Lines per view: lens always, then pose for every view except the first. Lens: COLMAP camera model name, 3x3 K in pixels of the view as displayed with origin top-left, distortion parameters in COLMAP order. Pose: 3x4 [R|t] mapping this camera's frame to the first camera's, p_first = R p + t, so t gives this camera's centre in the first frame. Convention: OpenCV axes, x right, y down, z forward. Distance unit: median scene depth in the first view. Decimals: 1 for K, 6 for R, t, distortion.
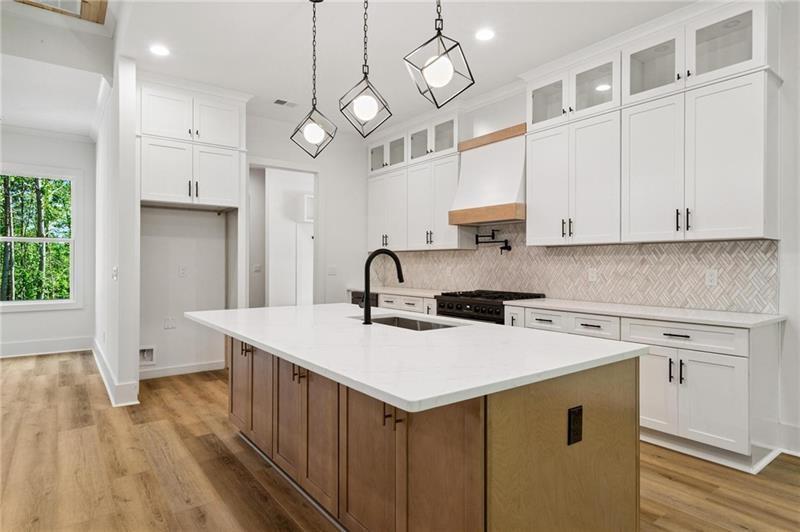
lens RADIAL K [[448.1, 0, 400.0], [0, 448.1, 261.8], [0, 0, 1]] dist [0.004858, 0.001403]
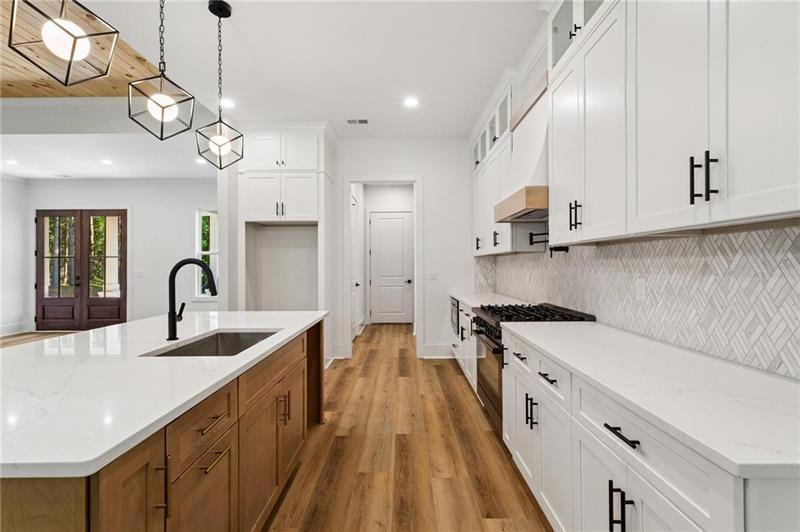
lens RADIAL K [[385.0, 0, 402.9], [0, 385.0, 260.4], [0, 0, 1]] dist [0.004195, -0.000312]
pose [[0.800250, -0.013522, -0.599514, 0.456889], [0.007908, 0.999897, -0.011996, -0.006750], [0.599614, 0.004859, 0.800274, 0.376846]]
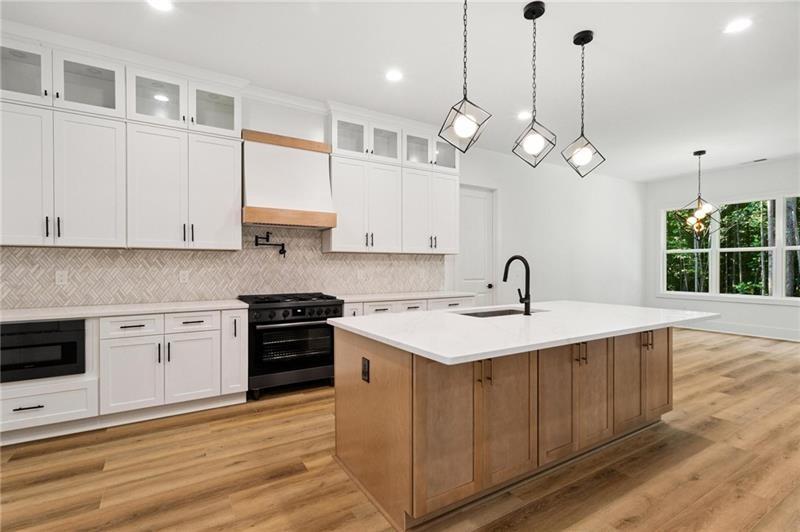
lens RADIAL K [[385.0, 0, 397.1], [0, 385.0, 267.4], [0, 0, 1]] dist [0.004195, -0.000312]
pose [[0.096331, -0.005042, 0.995337, -0.686573], [-0.003290, 0.999980, 0.005384, 0.000273], [-0.995344, -0.003793, 0.096313, 0.732003]]
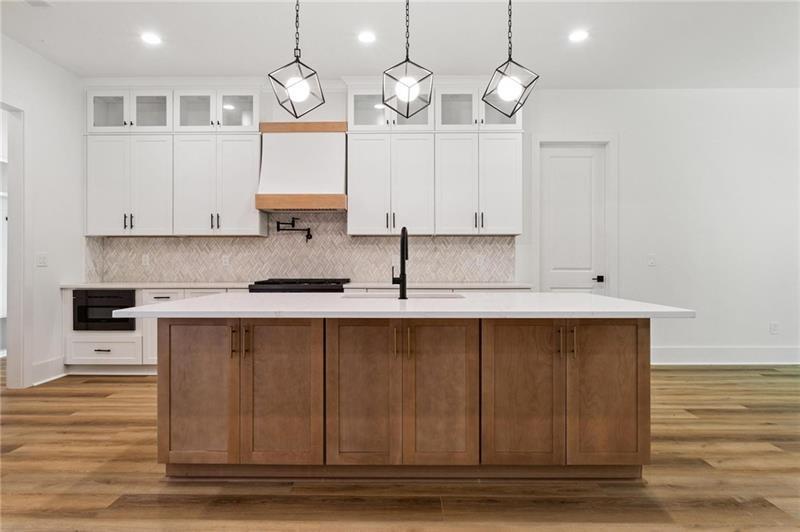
lens RADIAL K [[464.2, 0, 394.1], [0, 464.2, 263.6], [0, 0, 1]] dist [-0.008644, 0.002039]
pose [[0.619546, -0.002572, 0.784956, -0.534982], [-0.000978, 0.999991, 0.004048, 0.031078], [-0.784960, -0.003275, 0.619538, 0.206616]]
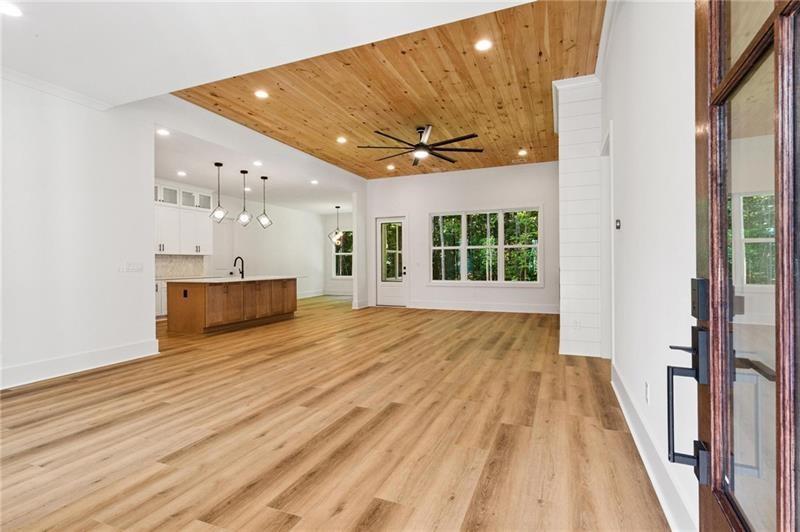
lens RADIAL K [[385.0, 0, 401.6], [0, 385.0, 259.4], [0, 0, 1]] dist [0.004195, -0.000312]
pose [[-0.519446, 0.010322, 0.854441, -1.975383], [0.002292, 0.999940, -0.010686, 0.014793], [-0.854500, -0.003593, -0.519439, 0.882568]]
